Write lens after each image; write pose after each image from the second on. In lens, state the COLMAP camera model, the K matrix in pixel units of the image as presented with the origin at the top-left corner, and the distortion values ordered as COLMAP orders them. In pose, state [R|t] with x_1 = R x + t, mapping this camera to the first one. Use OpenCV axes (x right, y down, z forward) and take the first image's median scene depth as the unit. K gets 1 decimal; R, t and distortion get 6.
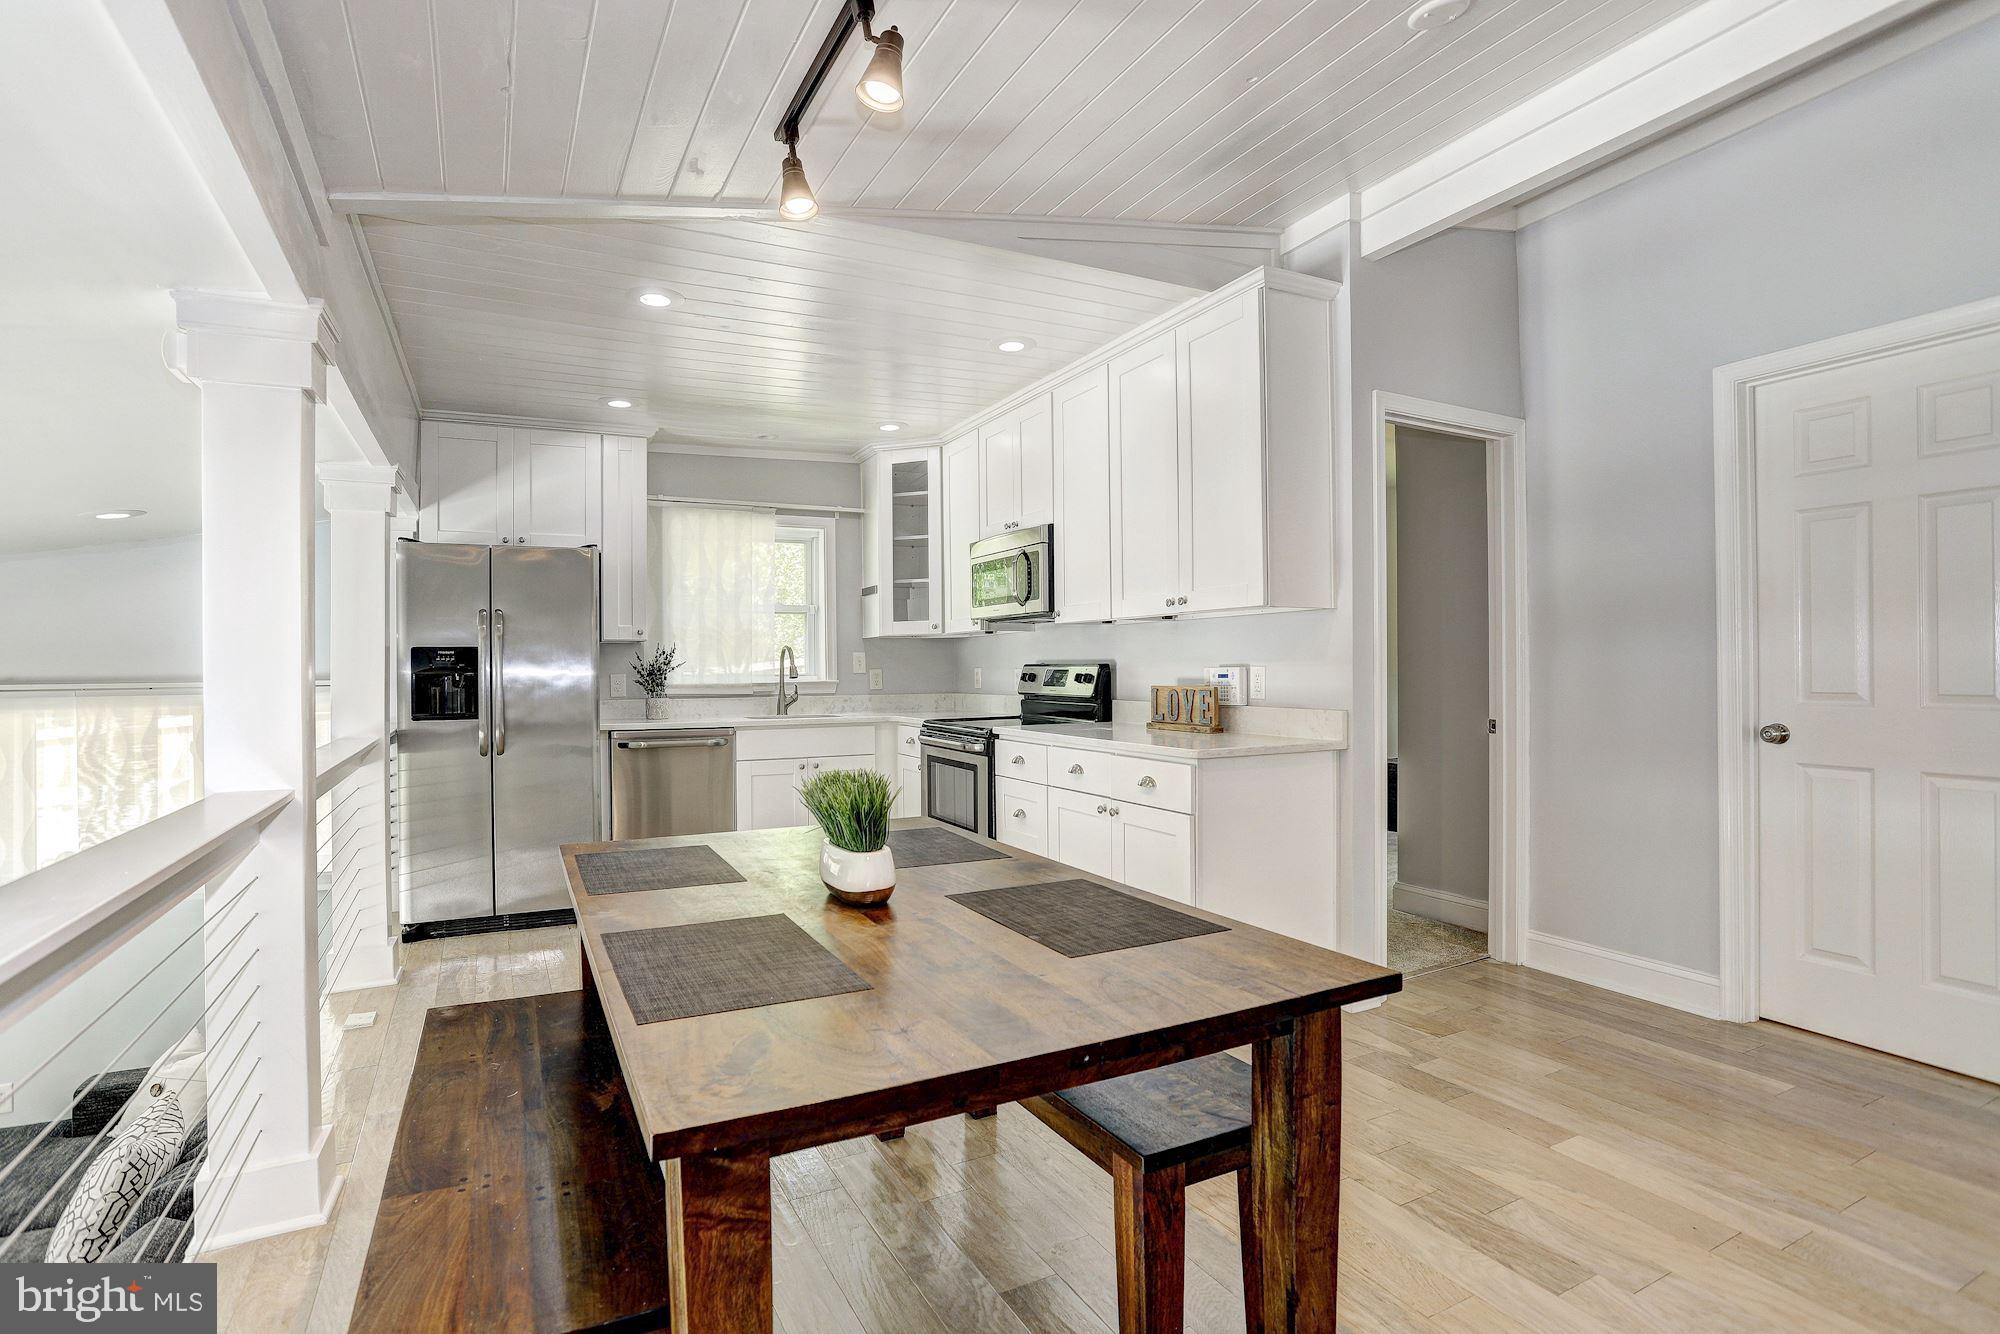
lens RADIAL K [[1002.7, 0, 1000.0], [0, 1002.7, 667.0], [0, 0, 1]] dist [-0.089318, 0.048622]
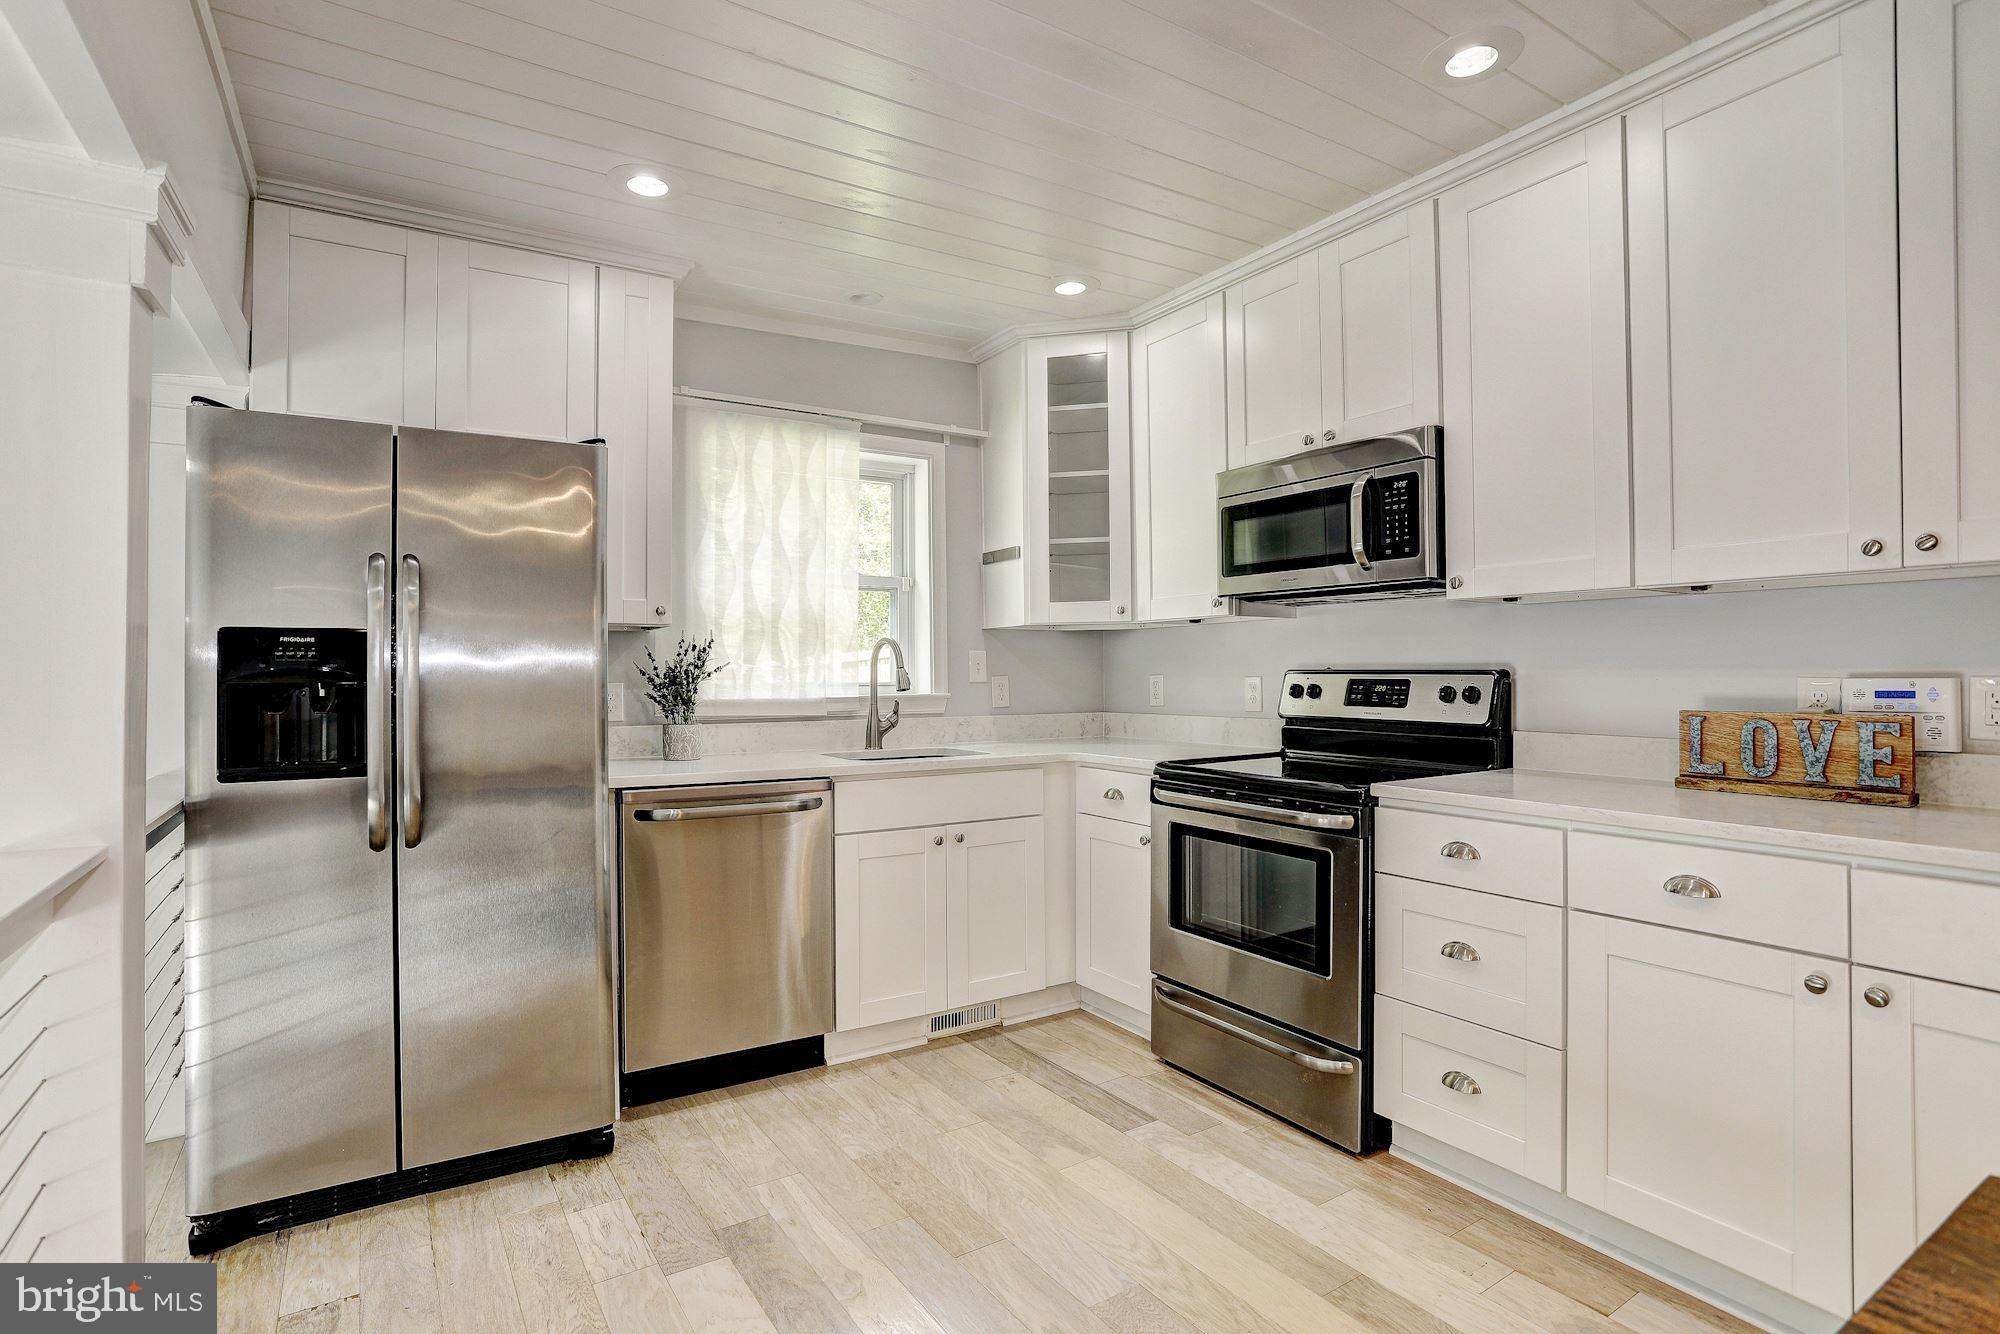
lens RADIAL K [[1002.7, 0, 1000.0], [0, 1002.7, 667.0], [0, 0, 1]] dist [-0.089318, 0.048622]
pose [[0.995836, 0.005530, 0.090998, -0.221972], [-0.005059, 0.999973, -0.005408, -0.000395], [-0.091025, 0.004926, 0.995836, 0.414195]]
